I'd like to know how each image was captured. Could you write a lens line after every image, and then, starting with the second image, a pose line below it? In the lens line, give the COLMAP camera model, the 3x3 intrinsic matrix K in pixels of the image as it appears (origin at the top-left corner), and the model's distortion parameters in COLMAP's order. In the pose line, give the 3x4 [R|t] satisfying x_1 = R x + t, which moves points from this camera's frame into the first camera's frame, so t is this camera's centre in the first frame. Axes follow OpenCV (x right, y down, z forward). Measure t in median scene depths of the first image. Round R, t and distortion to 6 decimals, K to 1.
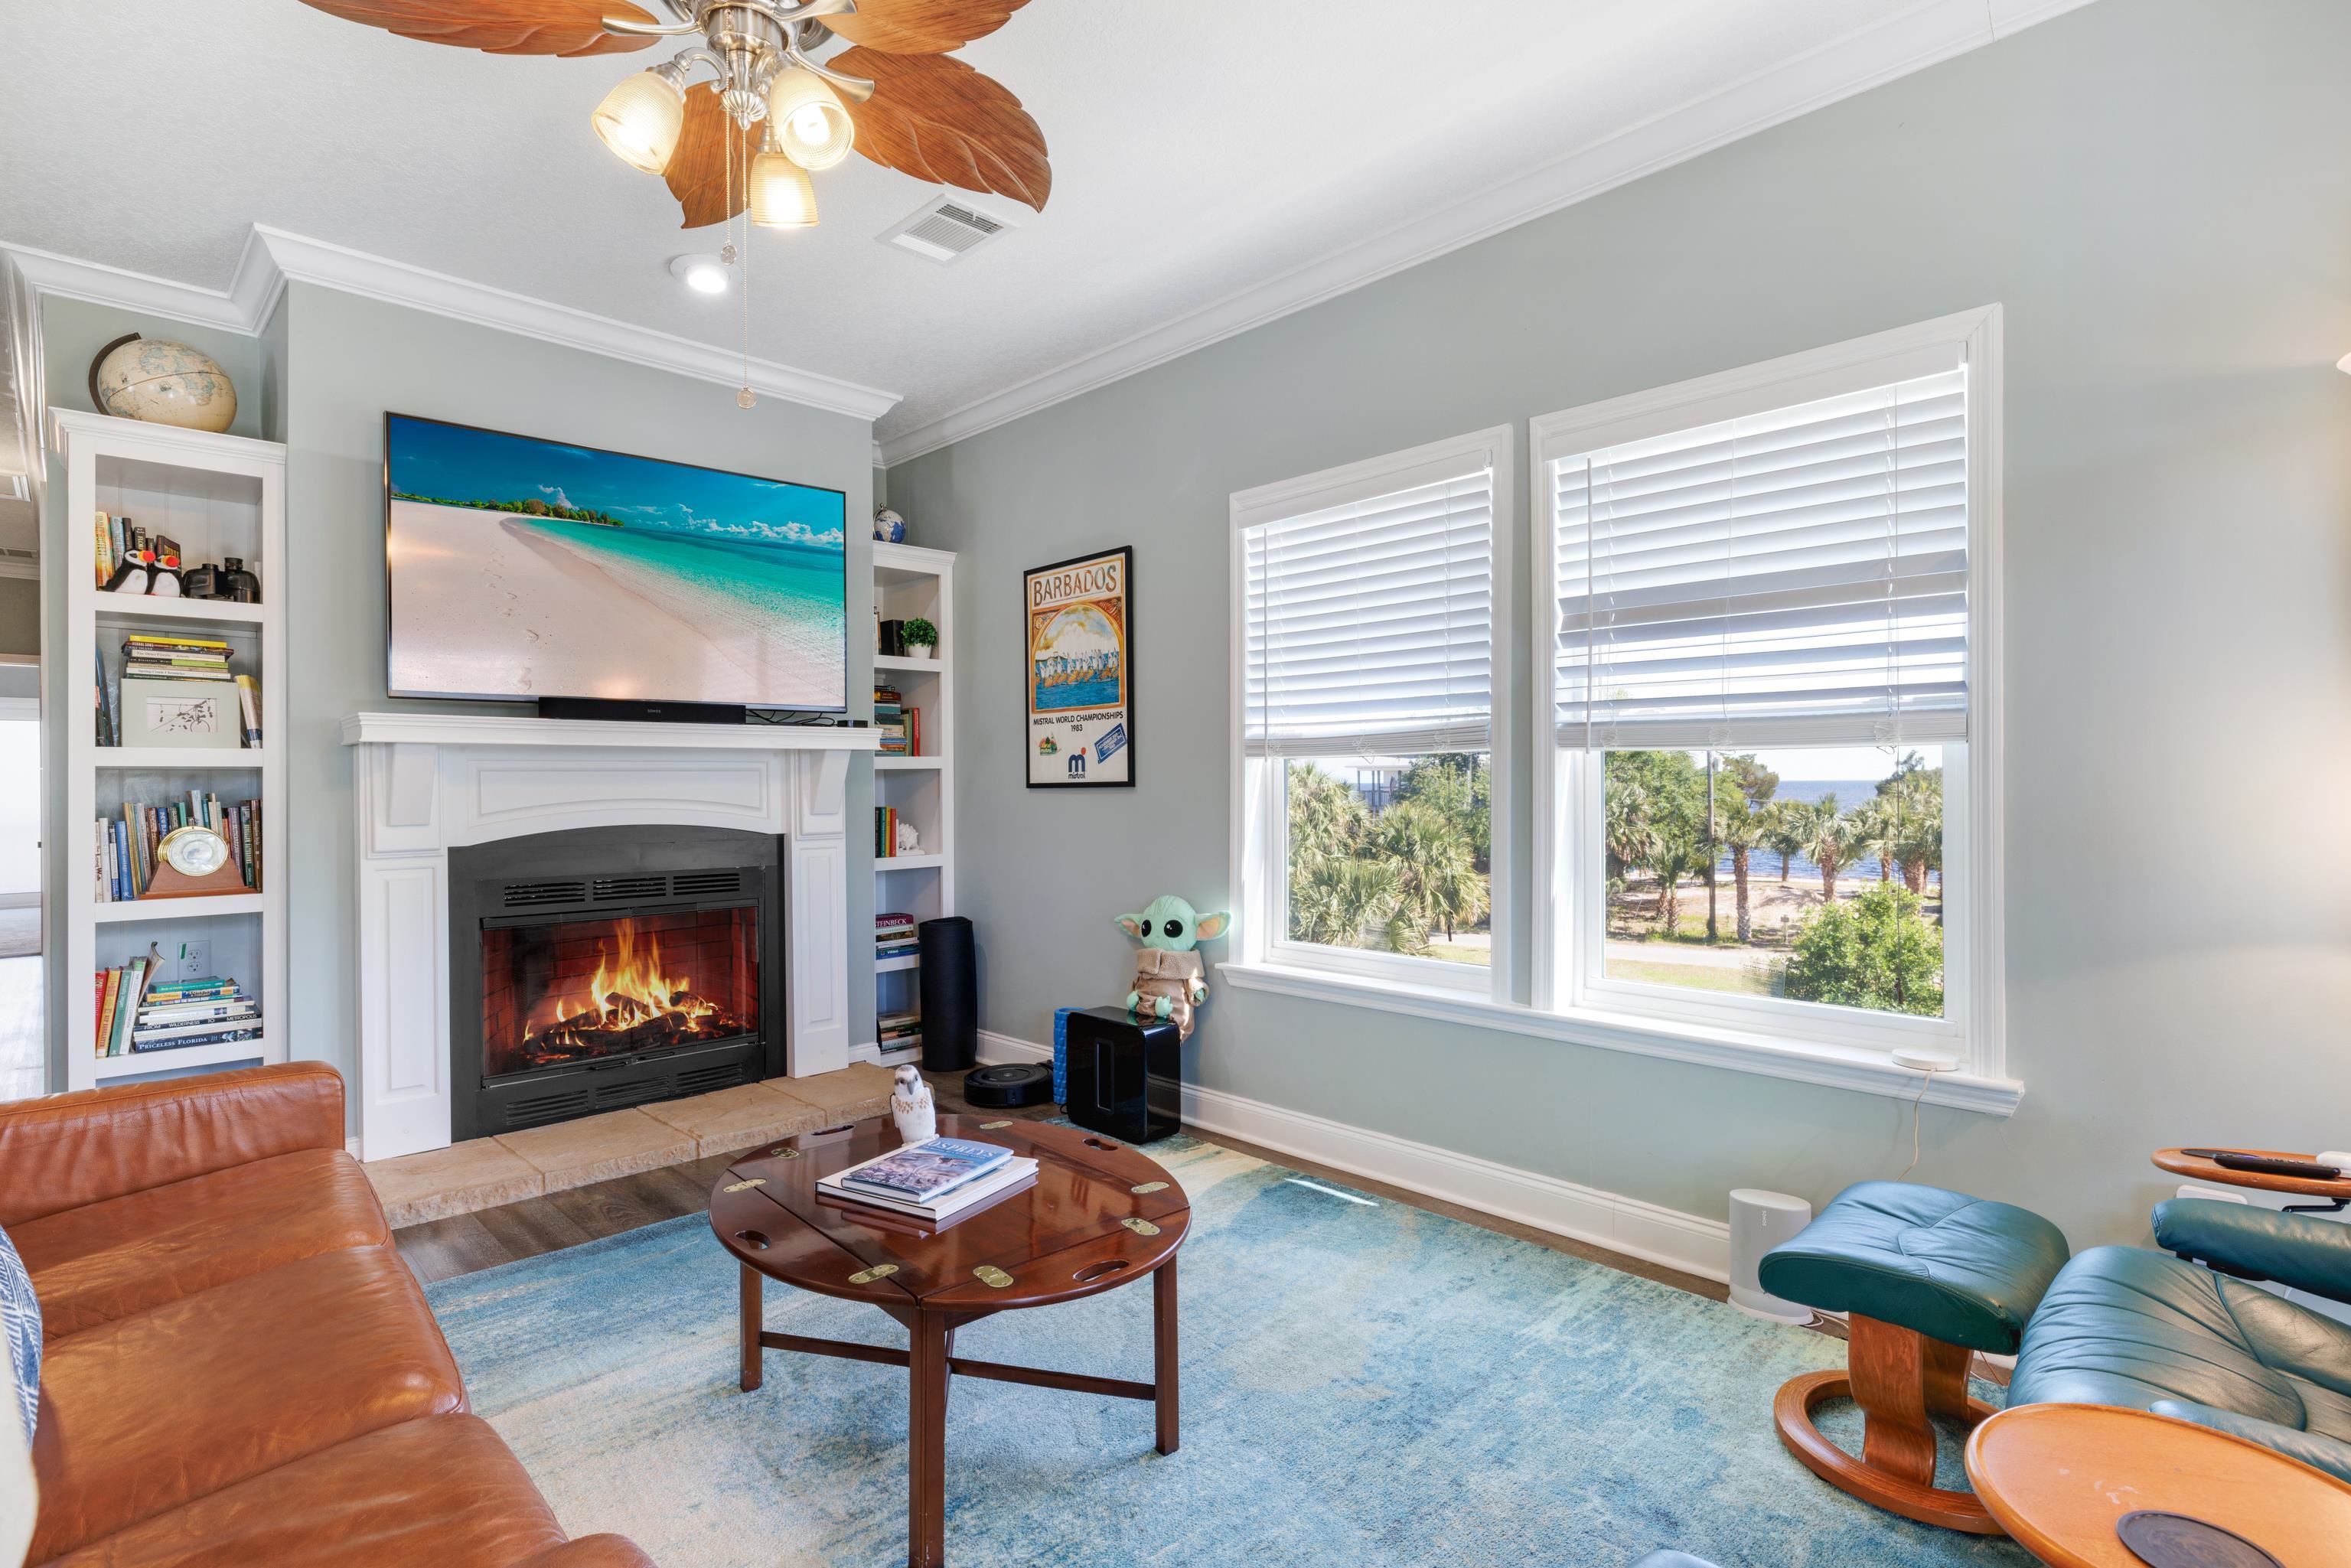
lens RADIAL K [[1139.6, 0, 1169.2], [0, 1139.6, 783.3], [0, 0, 1]] dist [-0.005147, -0.000572]
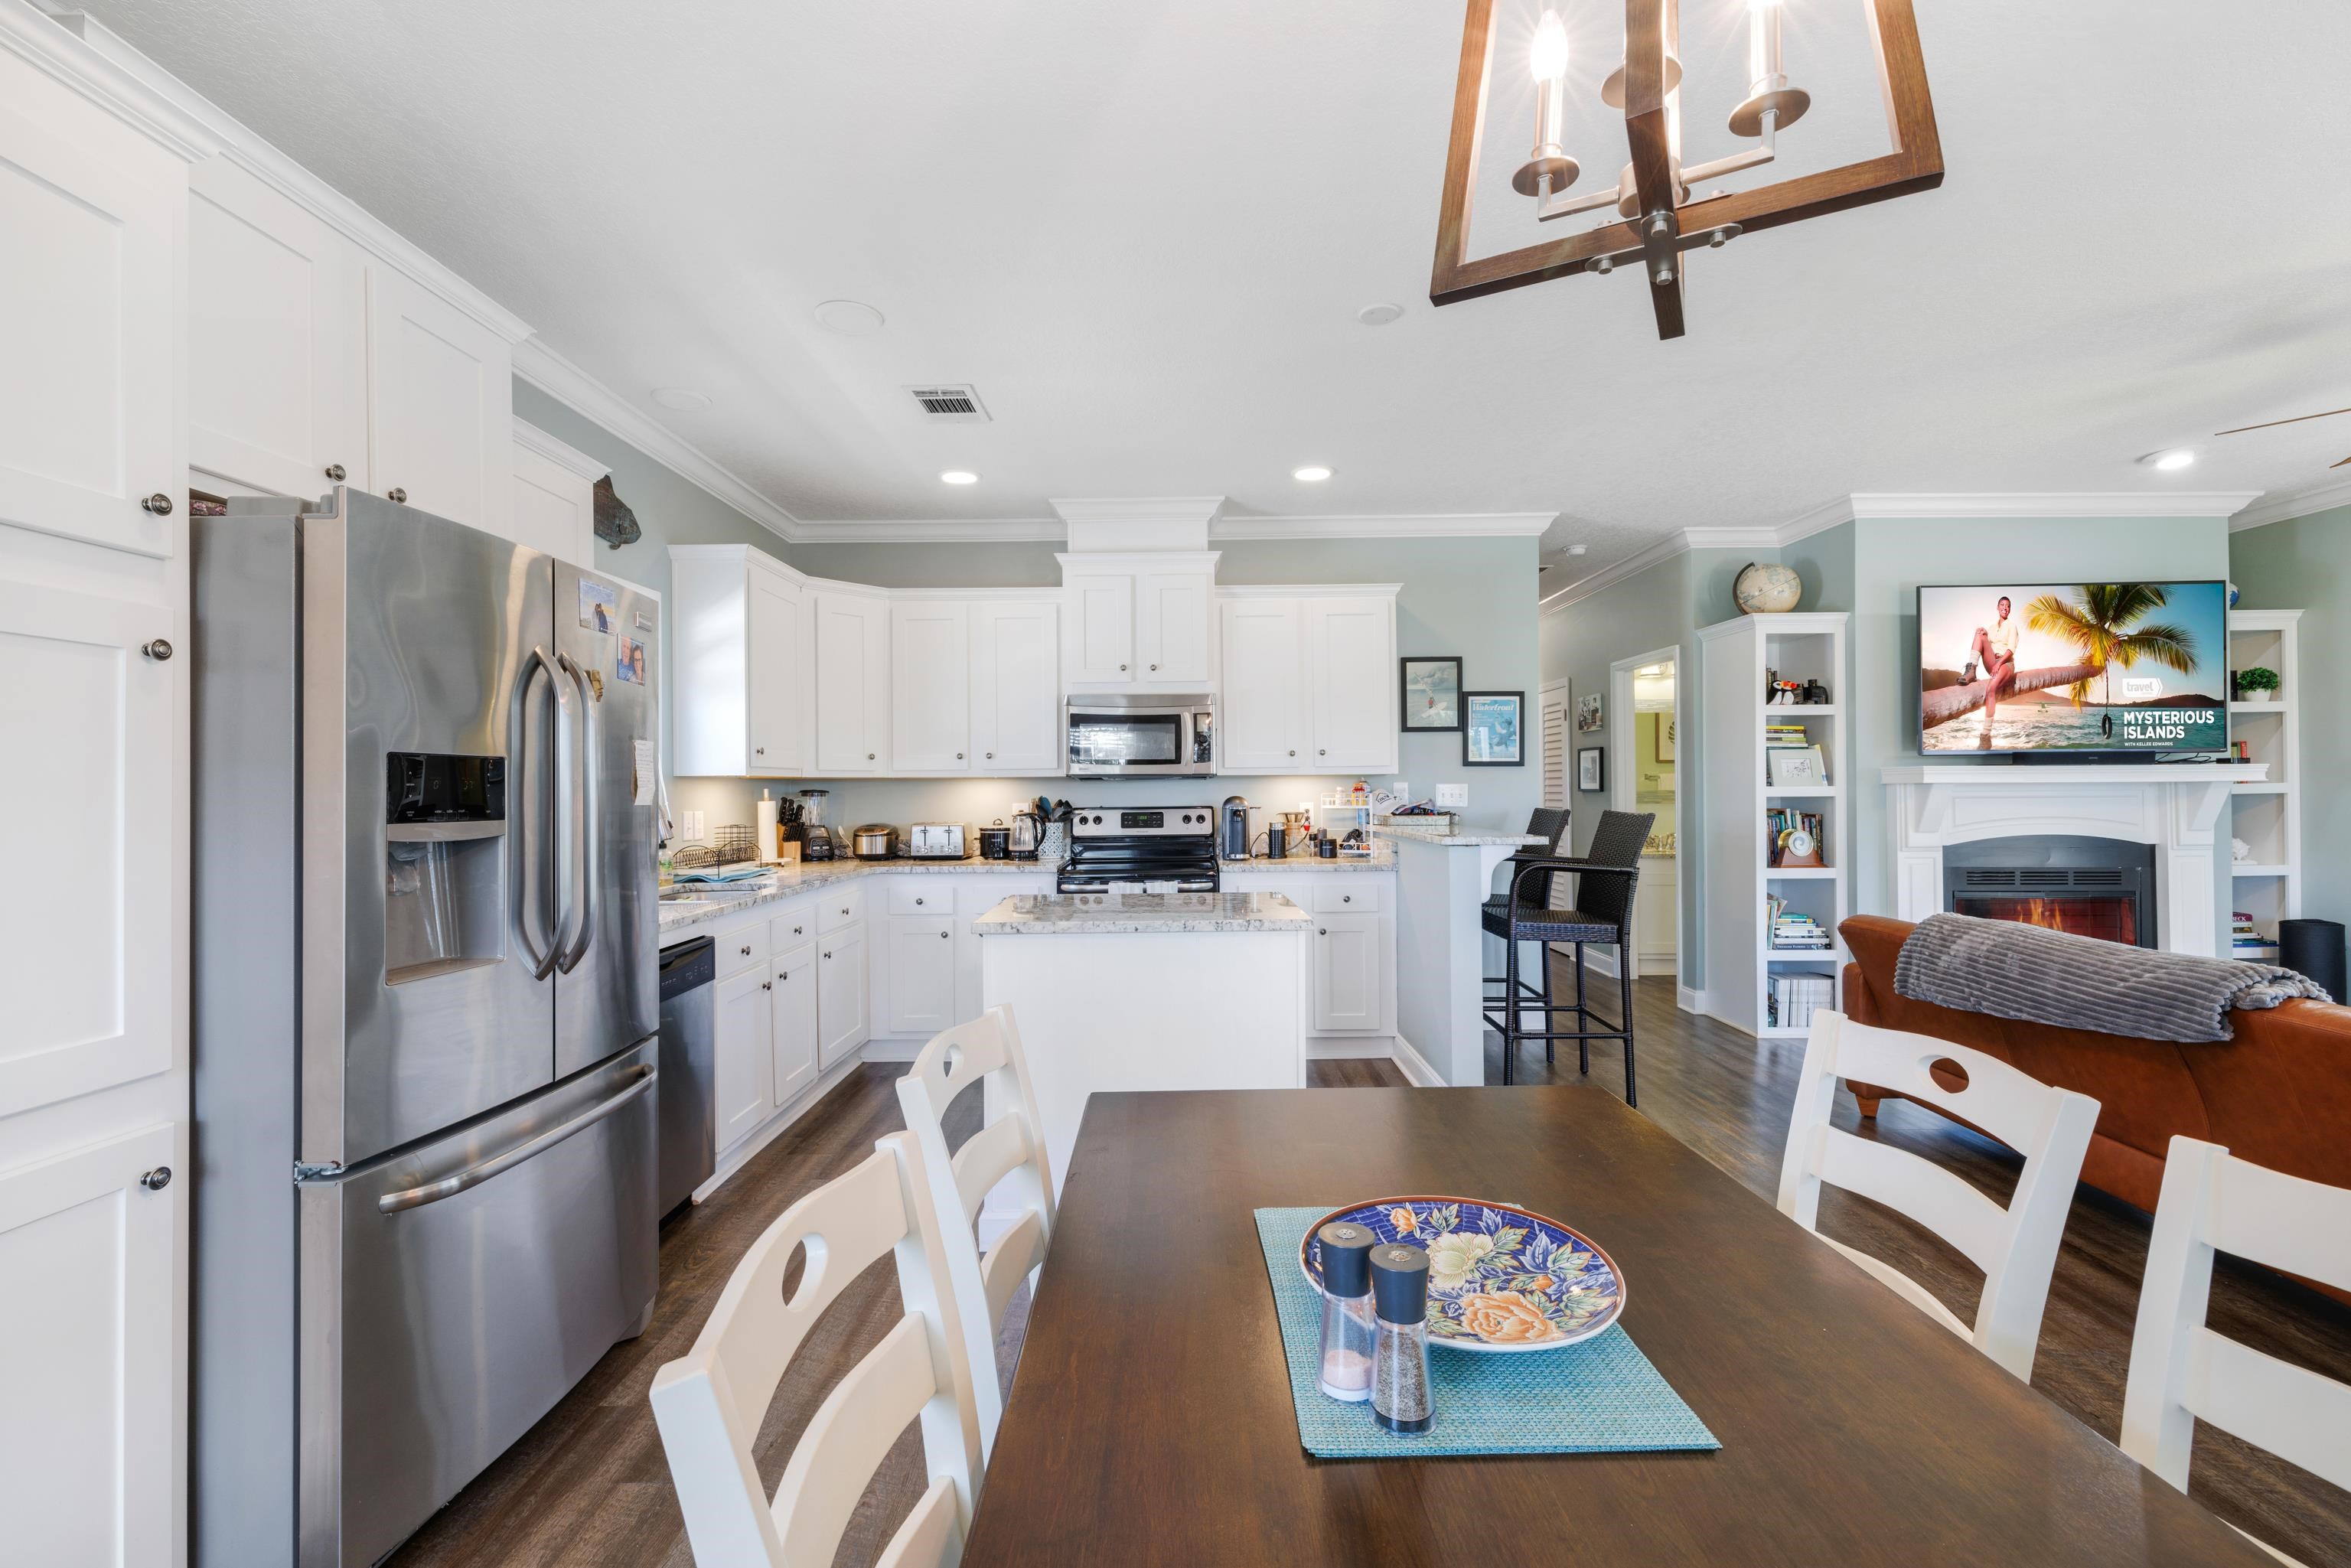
lens RADIAL K [[991.0, 0, 1176.9], [0, 991.0, 779.7], [0, 0, 1]] dist [-0.000886, 0.000956]
pose [[0.709762, -0.002785, -0.704436, -0.368914], [0.000554, 0.999994, -0.003396, -0.030049], [0.704442, 0.002020, 0.709759, -0.689745]]
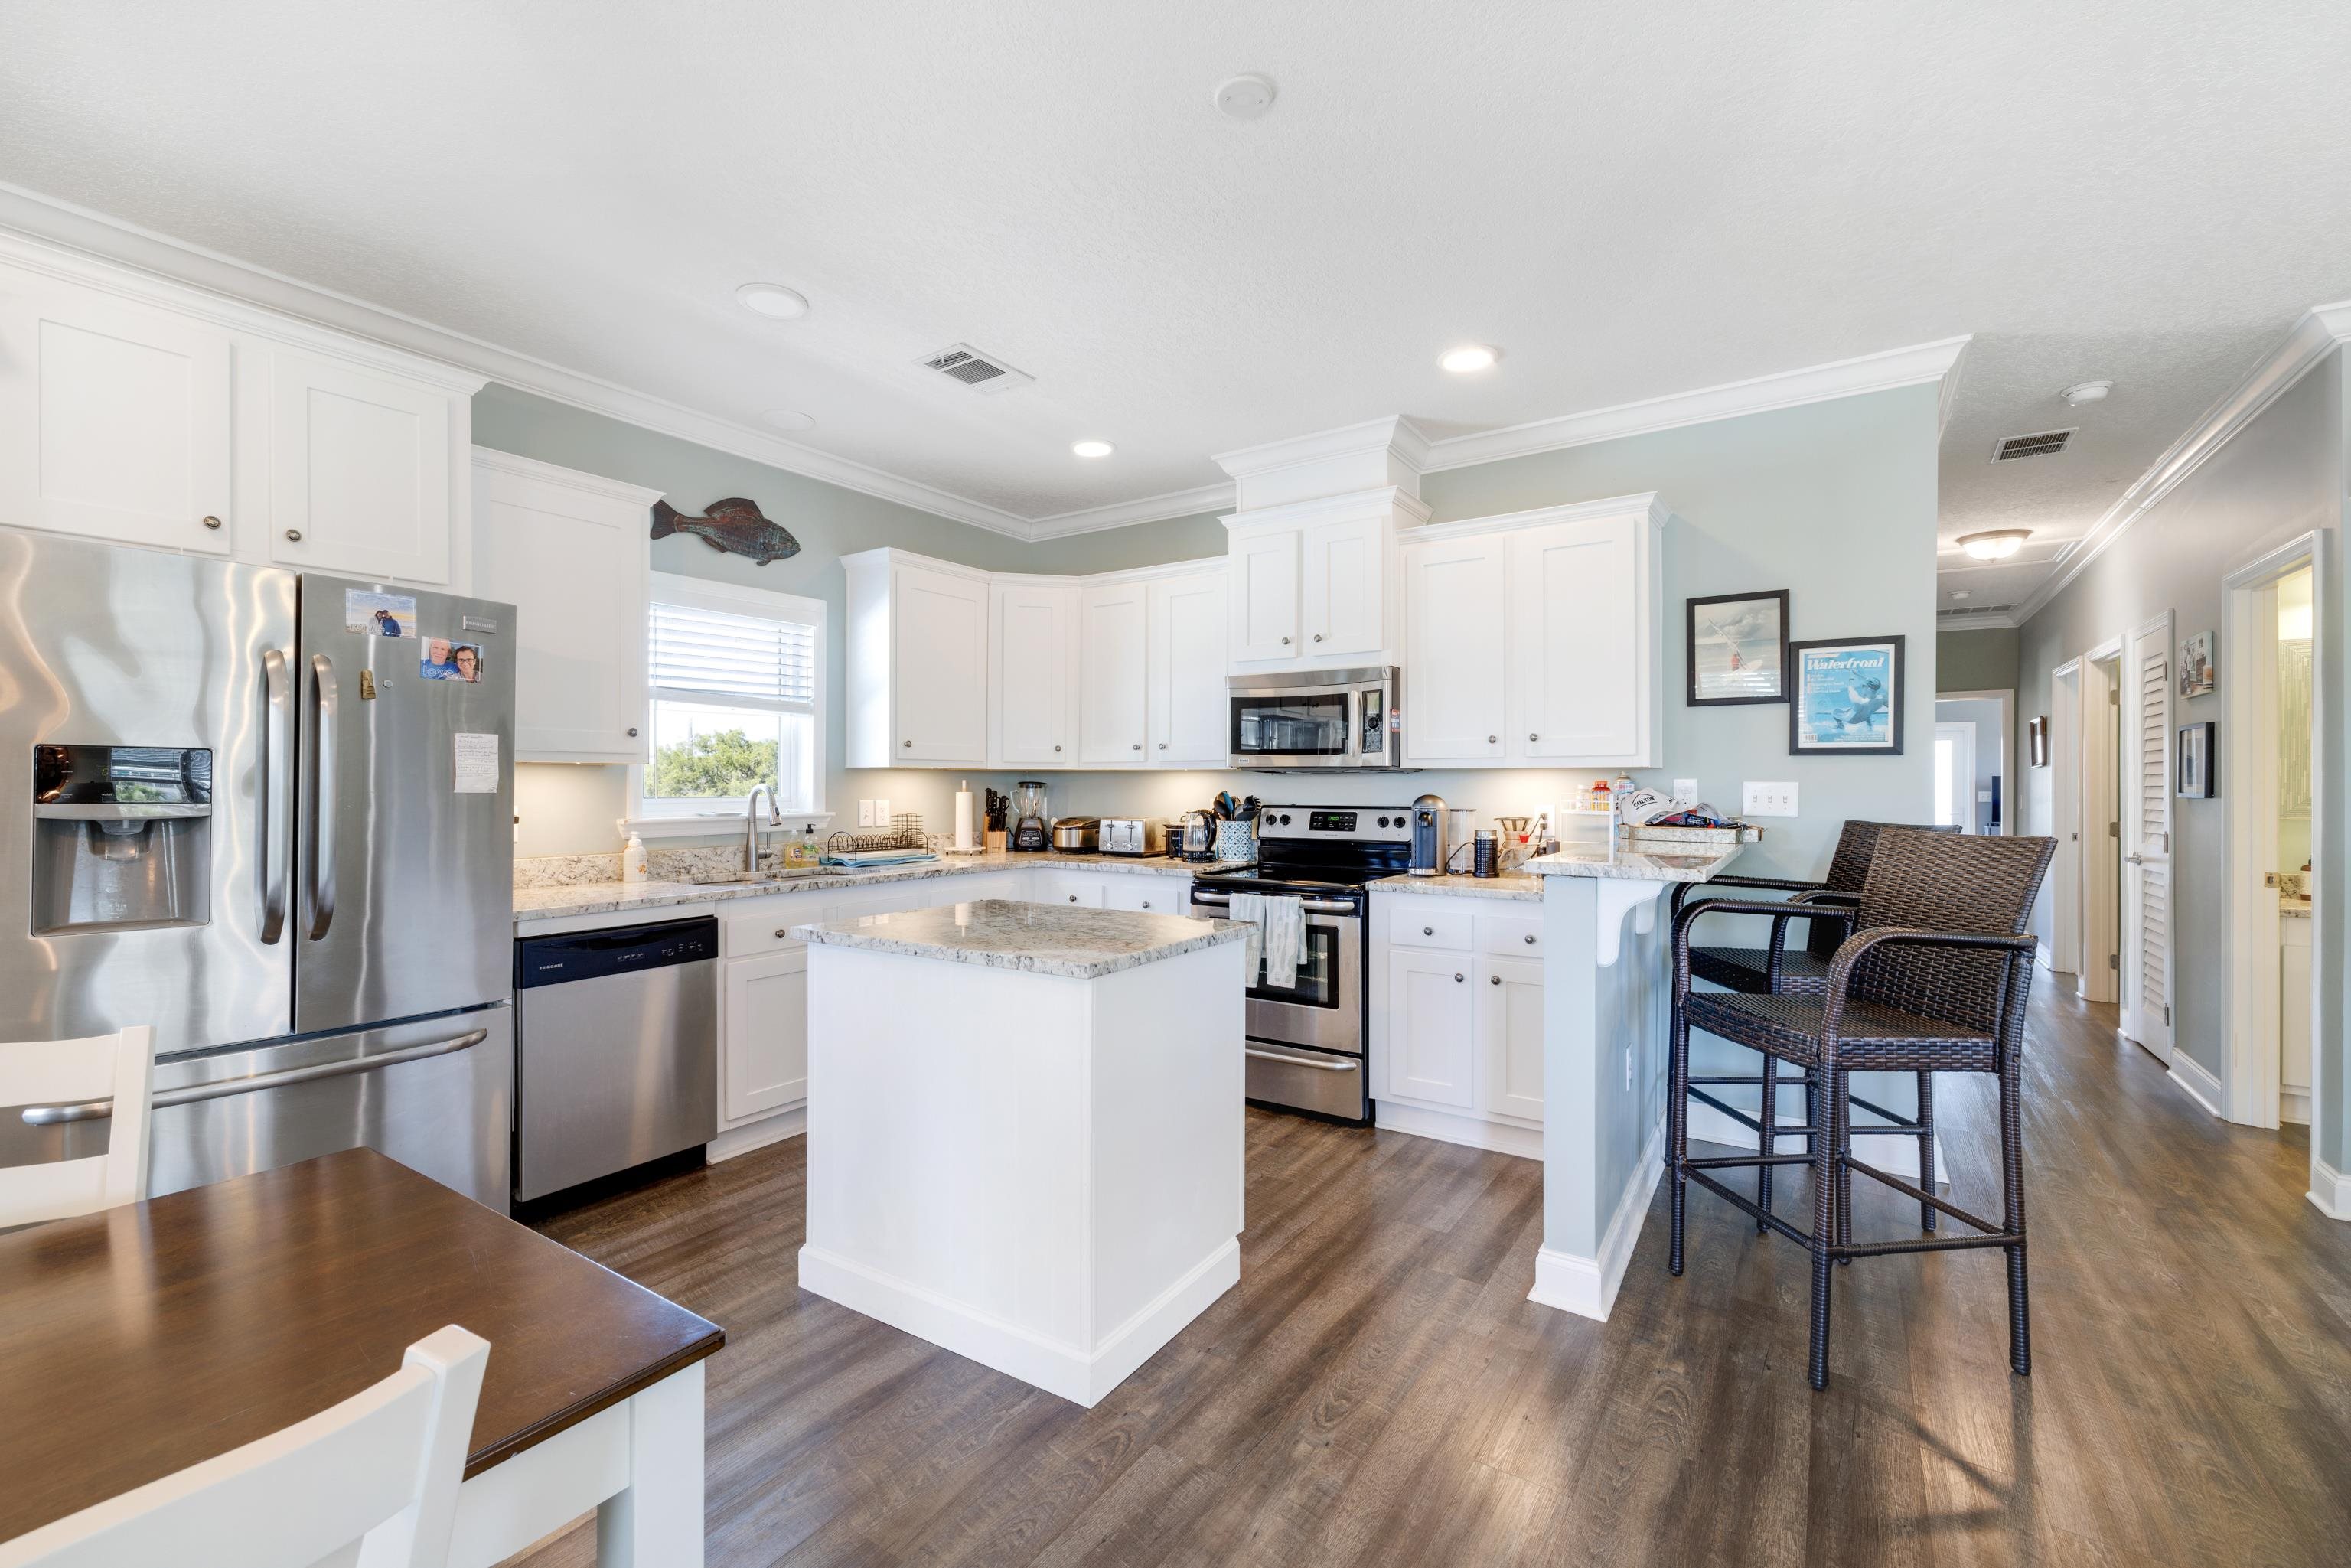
lens RADIAL K [[991.0, 0, 1178.4], [0, 991.0, 781.7], [0, 0, 1]] dist [-0.000886, 0.000956]
pose [[0.206973, 0.007246, -0.978320, -0.283725], [-0.006379, 0.999961, 0.006057, -0.030864], [0.978326, 0.004987, 0.207012, -0.180958]]
